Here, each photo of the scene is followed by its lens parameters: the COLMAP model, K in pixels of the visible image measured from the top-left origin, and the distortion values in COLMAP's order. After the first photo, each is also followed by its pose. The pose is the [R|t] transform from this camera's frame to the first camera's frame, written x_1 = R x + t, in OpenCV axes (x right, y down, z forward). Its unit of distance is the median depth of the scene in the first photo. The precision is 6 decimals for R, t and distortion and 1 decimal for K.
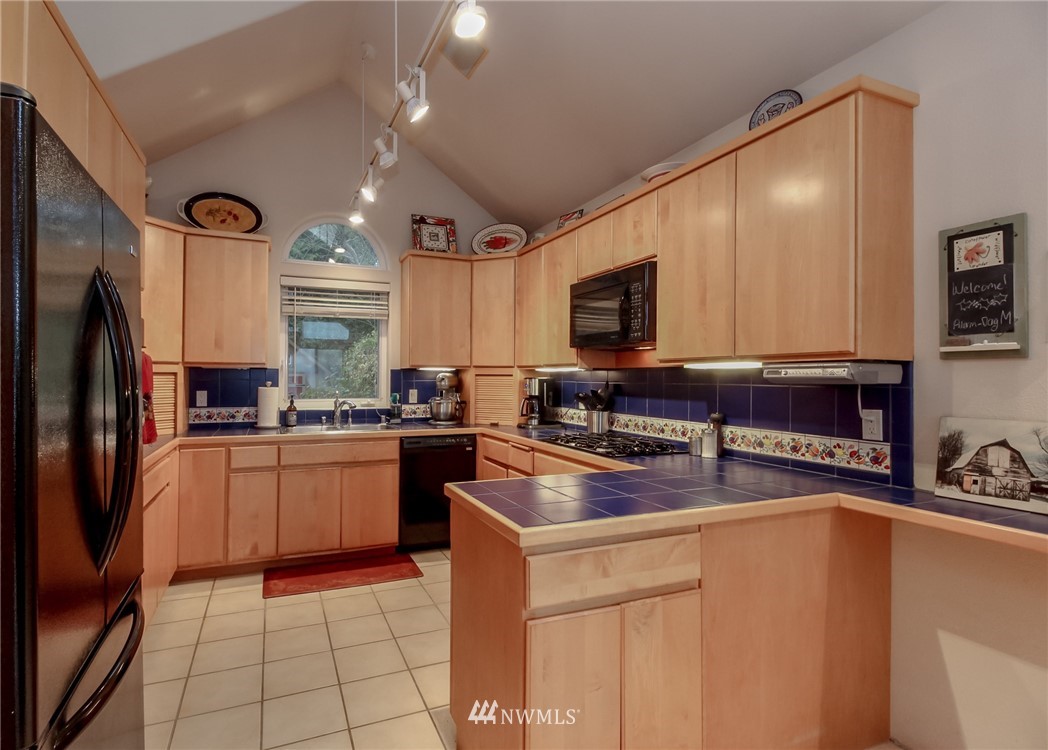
lens RADIAL K [[555.6, 0, 522.6], [0, 555.6, 371.9], [0, 0, 1]] dist [0.003030, 0.000609]
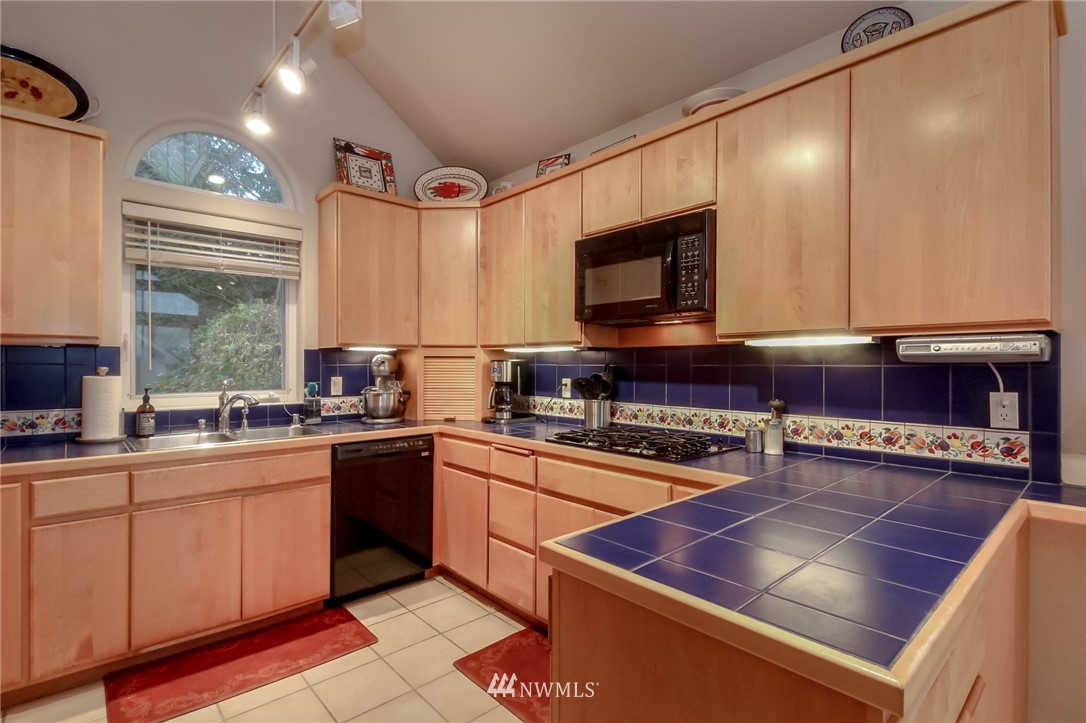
lens RADIAL K [[521.2, 0, 551.7], [0, 521.2, 363.7], [0, 0, 1]] dist [0.003154, -0.006088]
pose [[0.946728, -0.004904, 0.321998, -0.175000], [0.001803, 0.999949, 0.009928, 0.009394], [-0.322031, -0.008819, 0.946688, 0.296233]]
